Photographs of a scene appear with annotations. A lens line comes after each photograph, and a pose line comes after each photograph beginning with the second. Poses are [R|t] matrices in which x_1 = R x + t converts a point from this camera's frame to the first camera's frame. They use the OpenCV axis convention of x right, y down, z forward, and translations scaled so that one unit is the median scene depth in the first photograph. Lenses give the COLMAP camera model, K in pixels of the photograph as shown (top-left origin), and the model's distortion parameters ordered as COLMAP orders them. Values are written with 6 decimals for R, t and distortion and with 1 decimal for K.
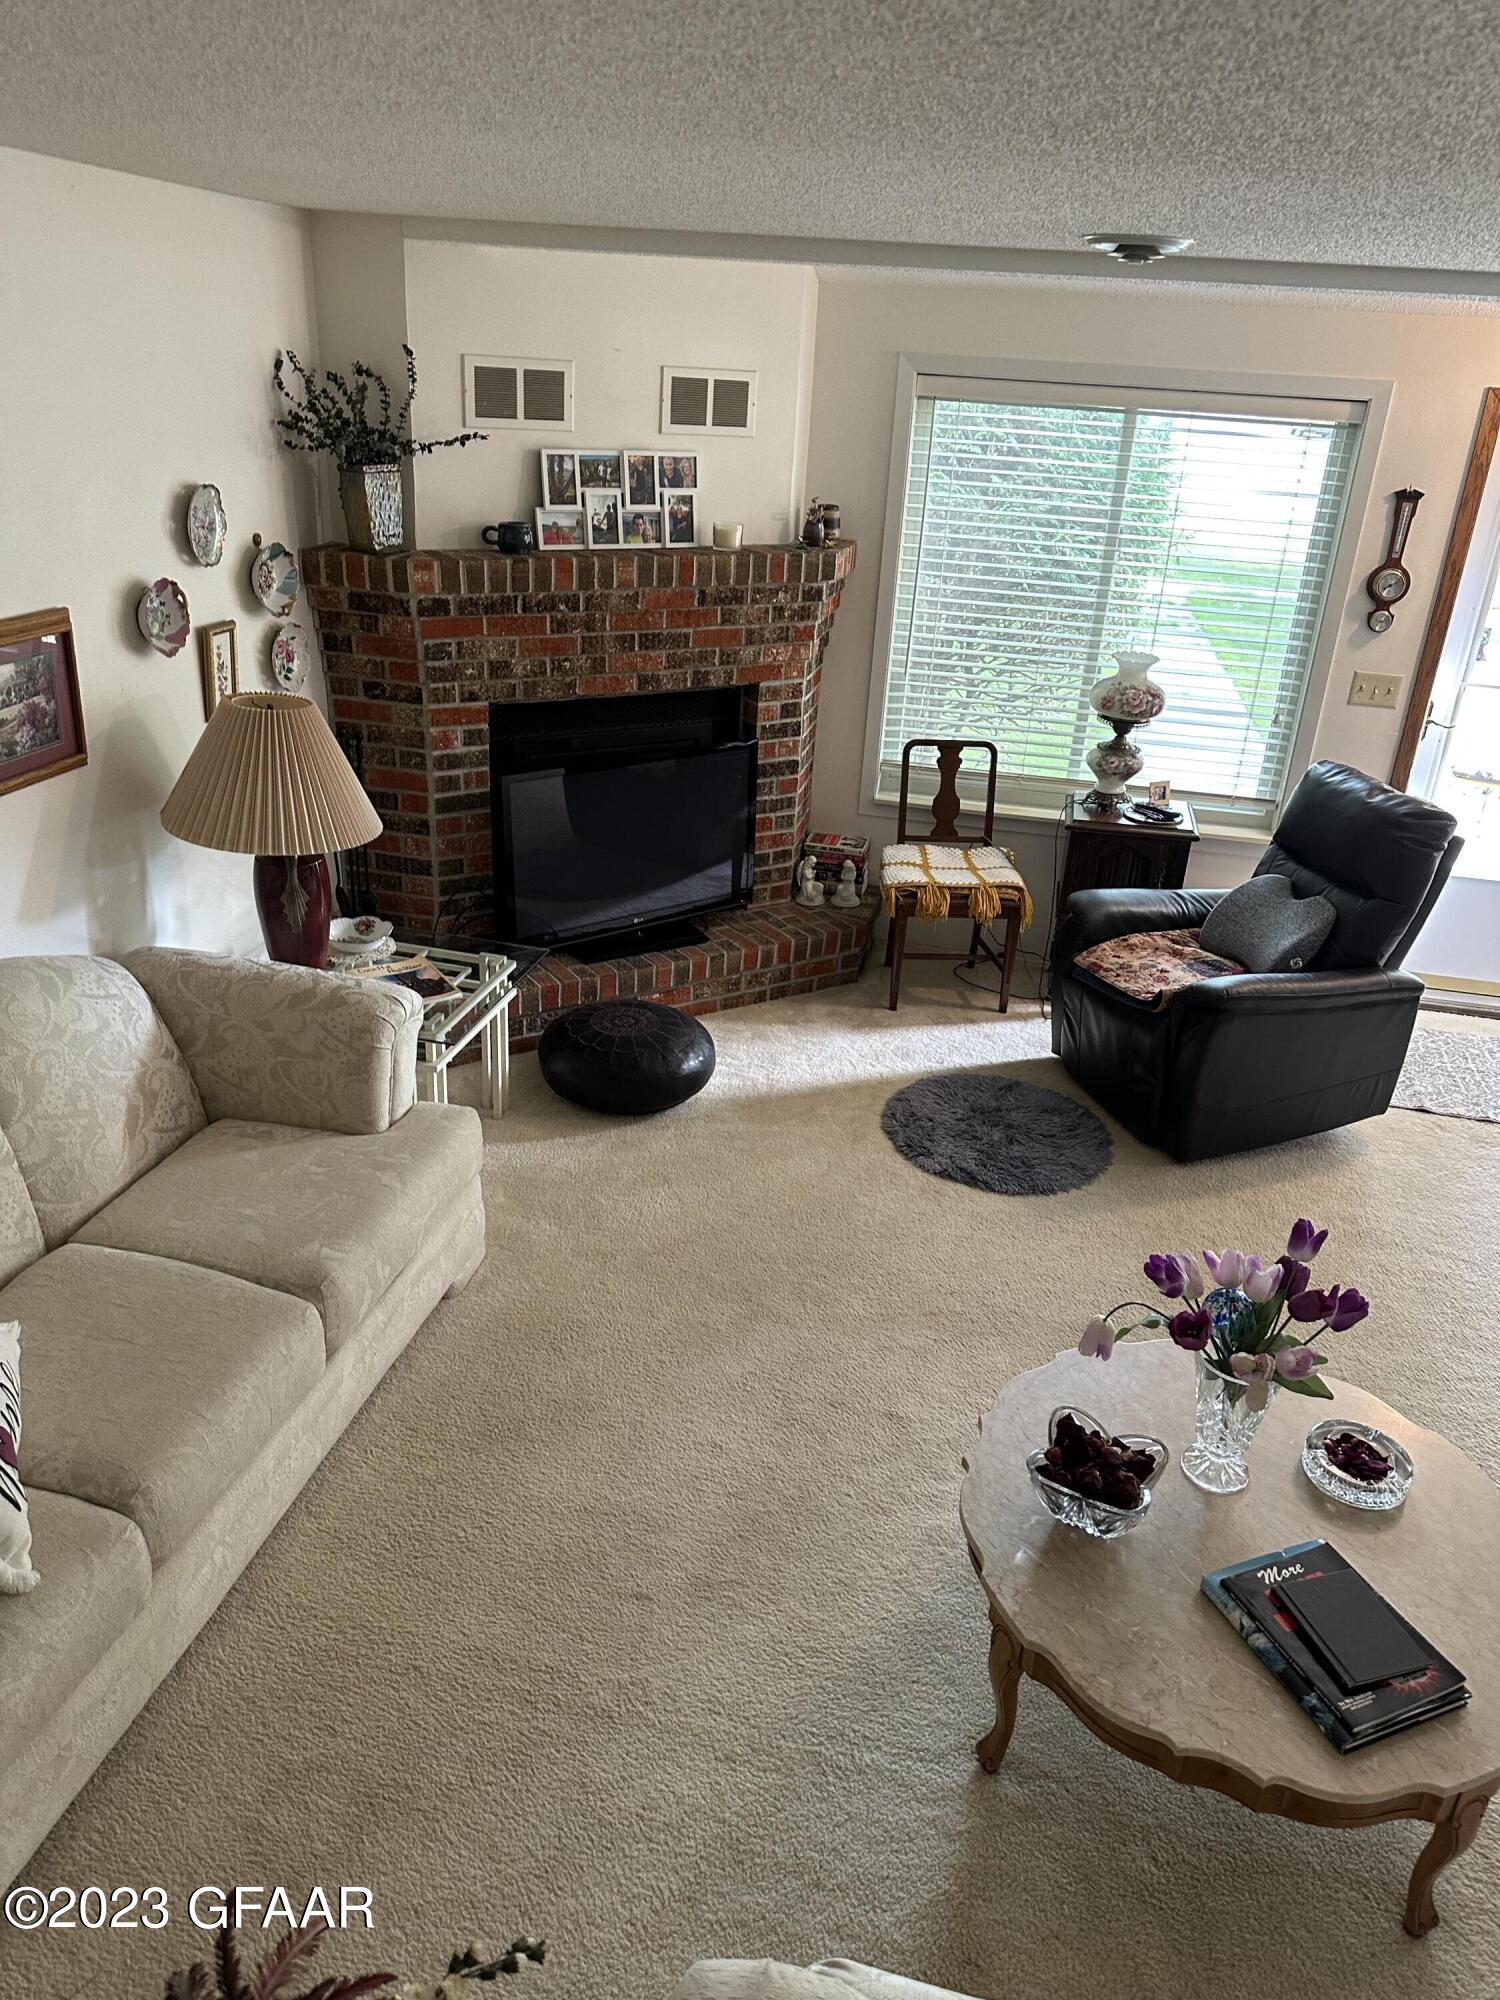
lens RADIAL K [[1411.9, 0, 747.2], [0, 1411.9, 1009.0], [0, 0, 1]] dist [0.137179, -0.218184]
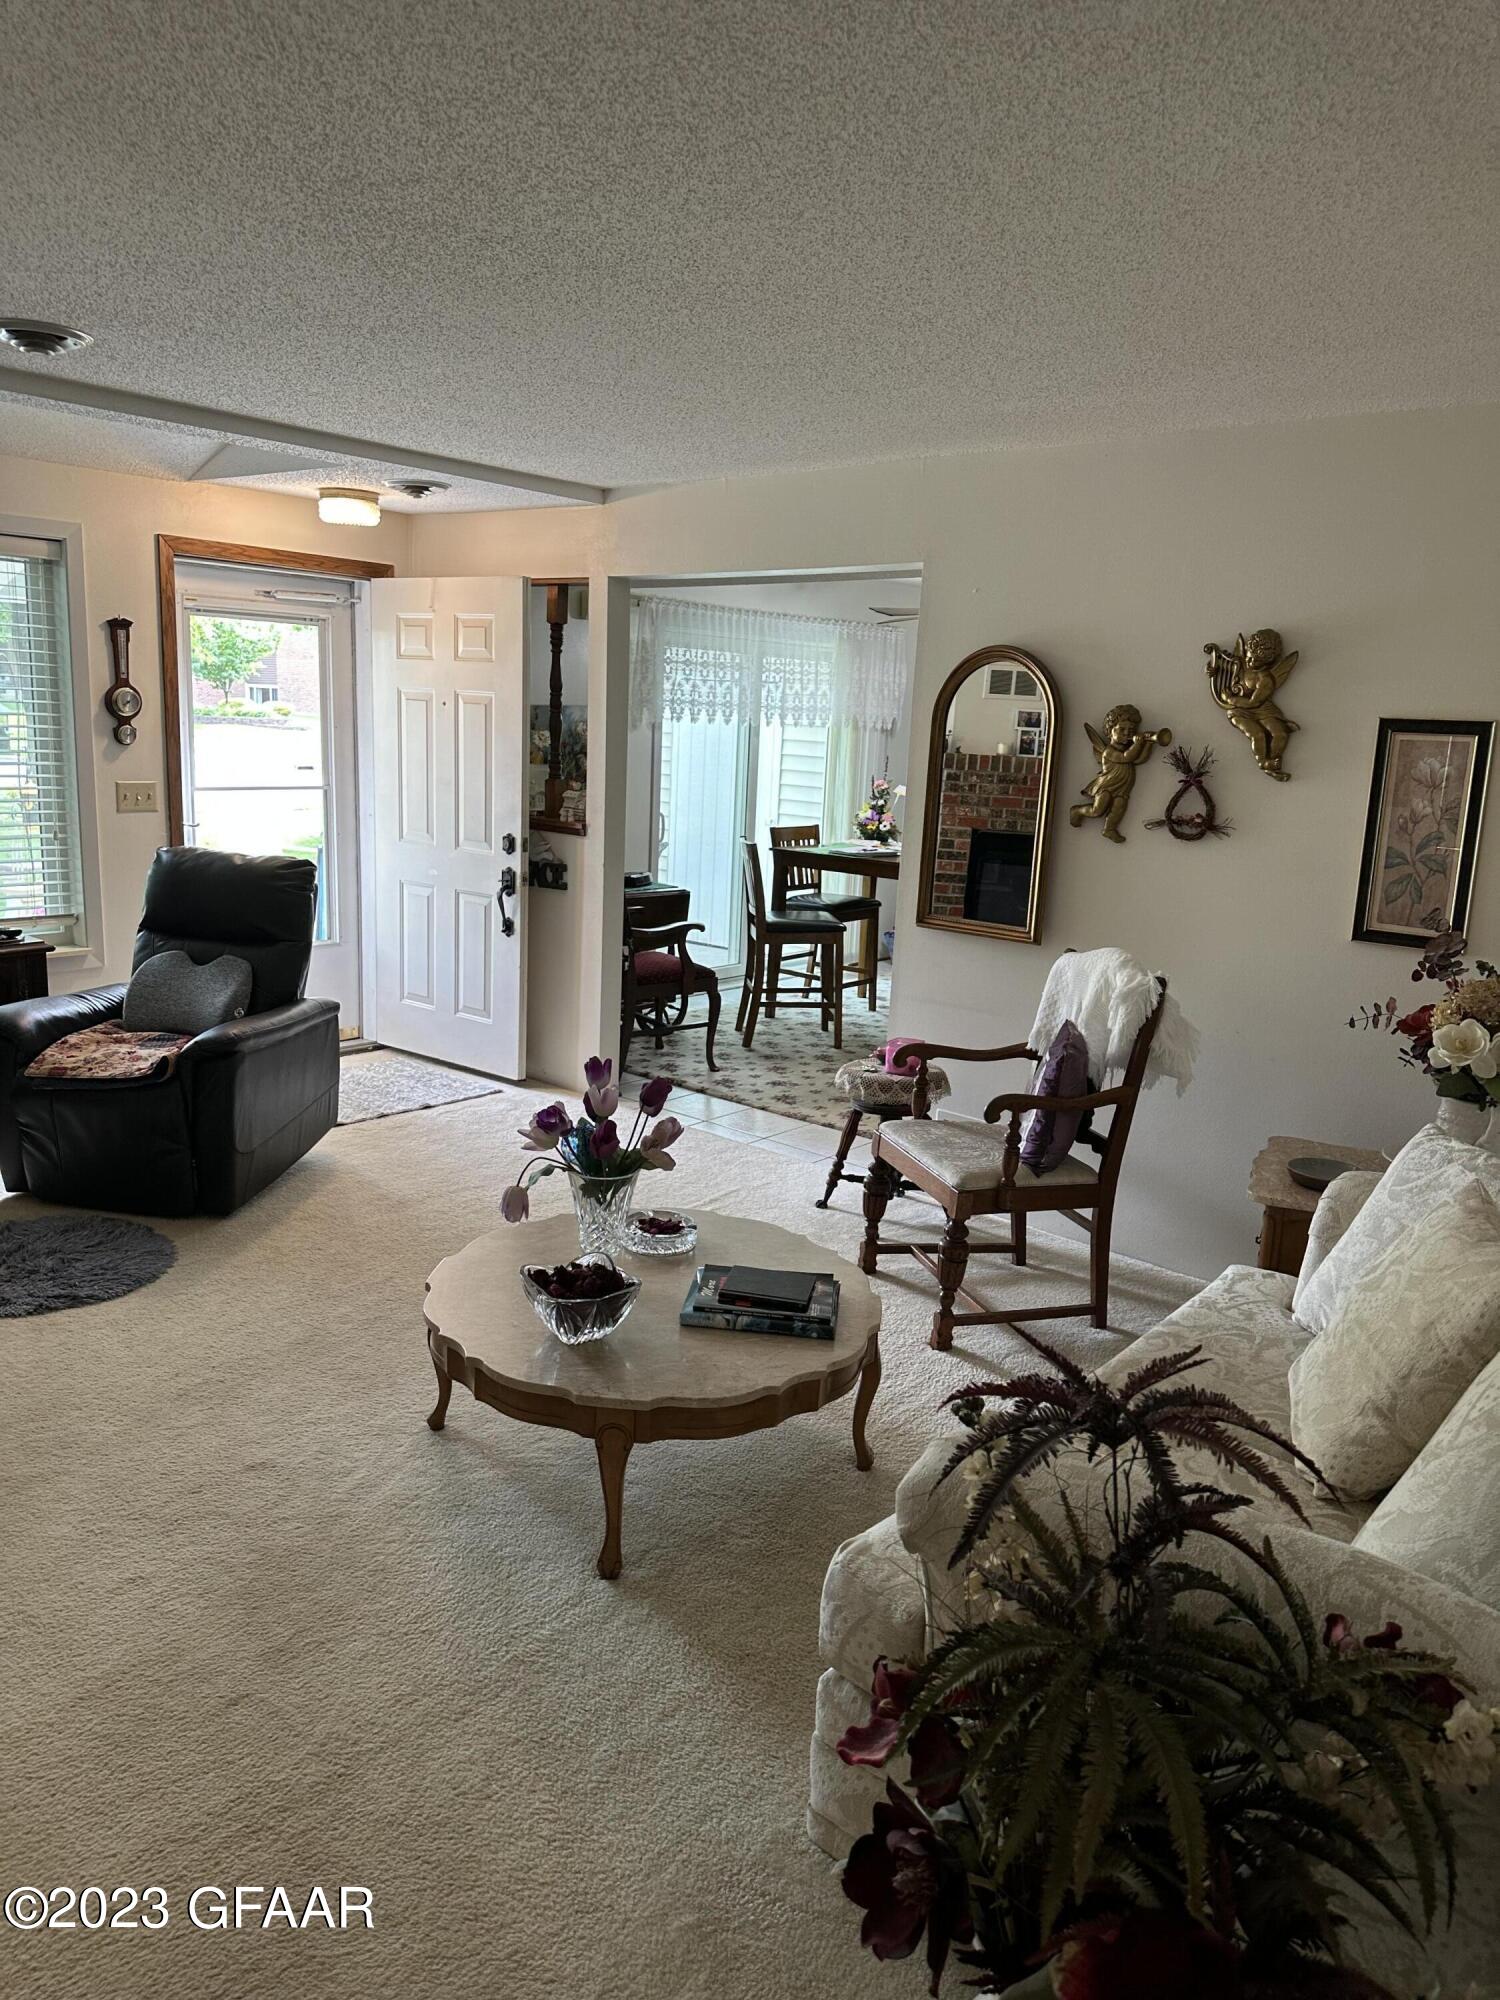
lens RADIAL K [[1411.9, 0, 747.2], [0, 1411.9, 1009.0], [0, 0, 1]] dist [0.137179, -0.218184]
pose [[0.472323, -0.215527, 0.854669, -0.361953], [0.353644, 0.934515, 0.040225, 0.057557], [-0.807370, 0.283249, 0.517613, 0.114914]]
